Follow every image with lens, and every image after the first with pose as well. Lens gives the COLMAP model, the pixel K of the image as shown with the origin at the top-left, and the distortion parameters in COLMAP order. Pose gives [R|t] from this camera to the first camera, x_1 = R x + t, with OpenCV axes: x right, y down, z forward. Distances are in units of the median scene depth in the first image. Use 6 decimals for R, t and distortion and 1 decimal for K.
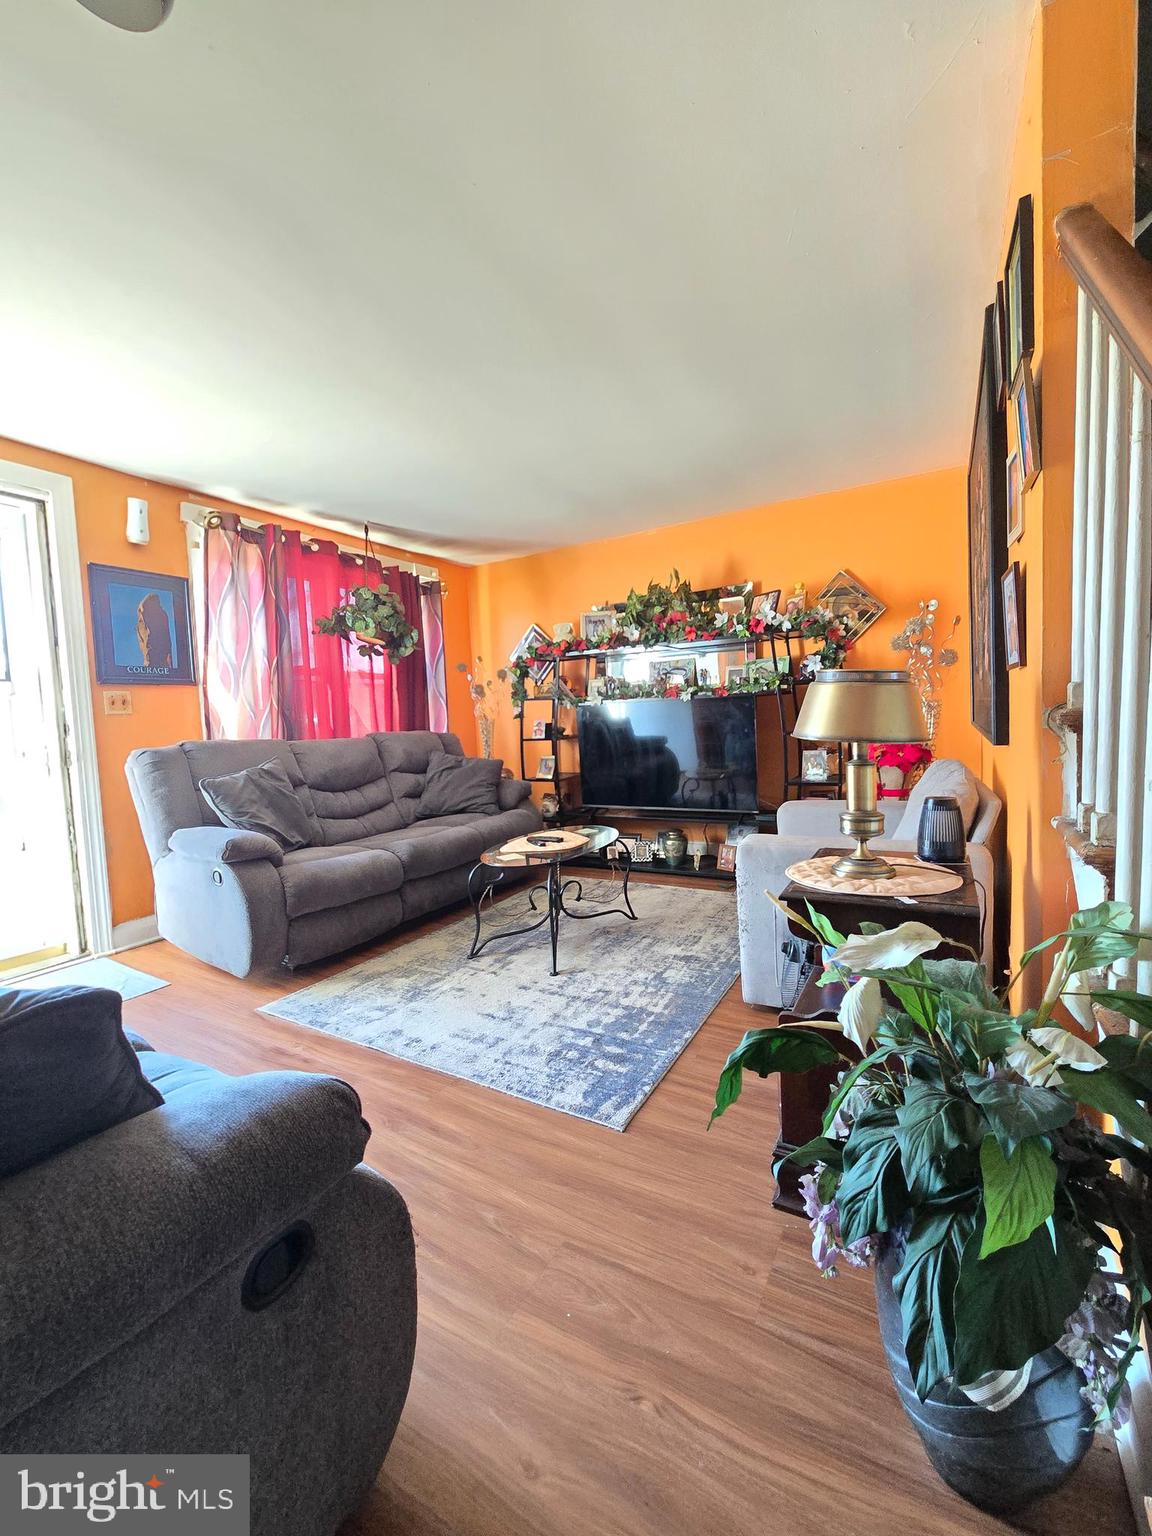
lens RADIAL K [[629.6, 0, 575.8], [0, 629.6, 764.4], [0, 0, 1]] dist [-0.009260, -0.000926]
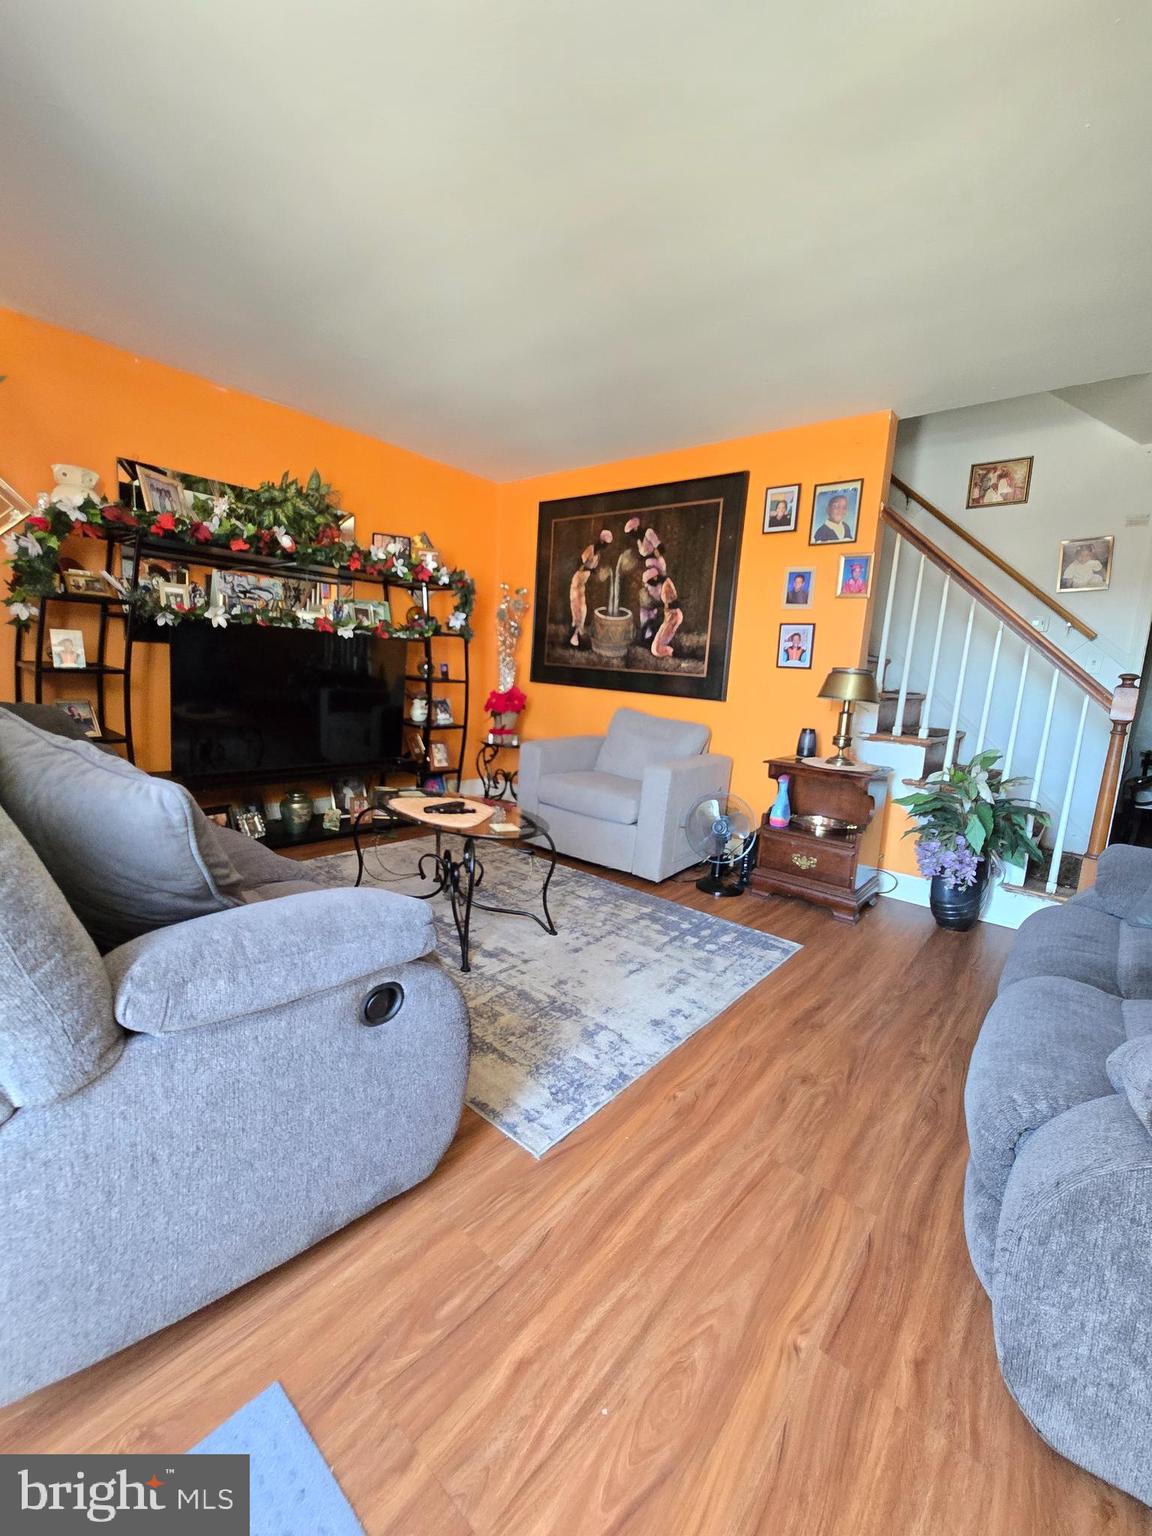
lens RADIAL K [[629.6, 0, 570.7], [0, 629.6, 763.7], [0, 0, 1]] dist [-0.009260, -0.000926]
pose [[0.174471, -0.099412, 0.979631, -0.950290], [0.002044, 0.994925, 0.100600, -0.022998], [-0.984660, -0.015550, 0.173788, 0.808413]]
